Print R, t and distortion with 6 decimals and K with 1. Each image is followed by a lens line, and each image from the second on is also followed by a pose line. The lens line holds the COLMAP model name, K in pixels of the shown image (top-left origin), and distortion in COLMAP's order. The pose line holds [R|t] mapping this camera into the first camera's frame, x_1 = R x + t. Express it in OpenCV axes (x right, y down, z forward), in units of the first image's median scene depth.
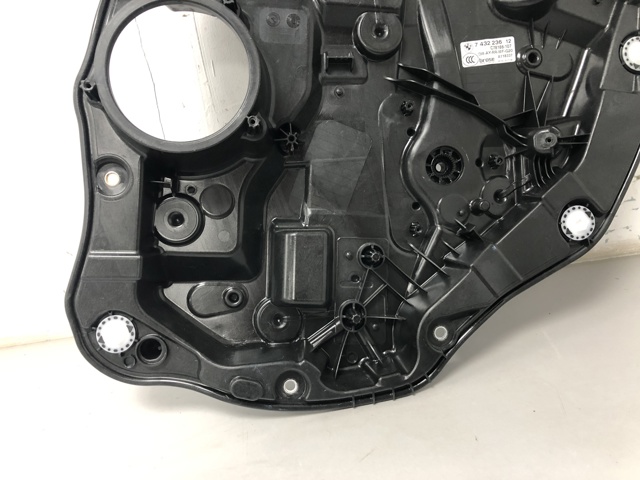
lens RADIAL K [[520.6, 0, 310.8], [0, 520.6, 238.6], [0, 0, 1]] dist [0.006548, -0.016288]
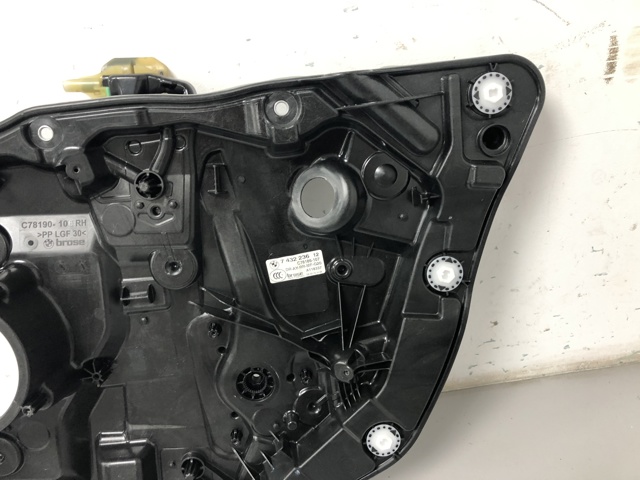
lens RADIAL K [[520.6, 0, 310.8], [0, 520.6, 238.6], [0, 0, 1]] dist [0.006548, -0.016288]
pose [[0.997626, -0.045339, -0.051829, 0.441218], [0.053850, 0.982768, 0.176824, -0.607354], [0.042919, -0.179195, 0.982877, 0.060424]]
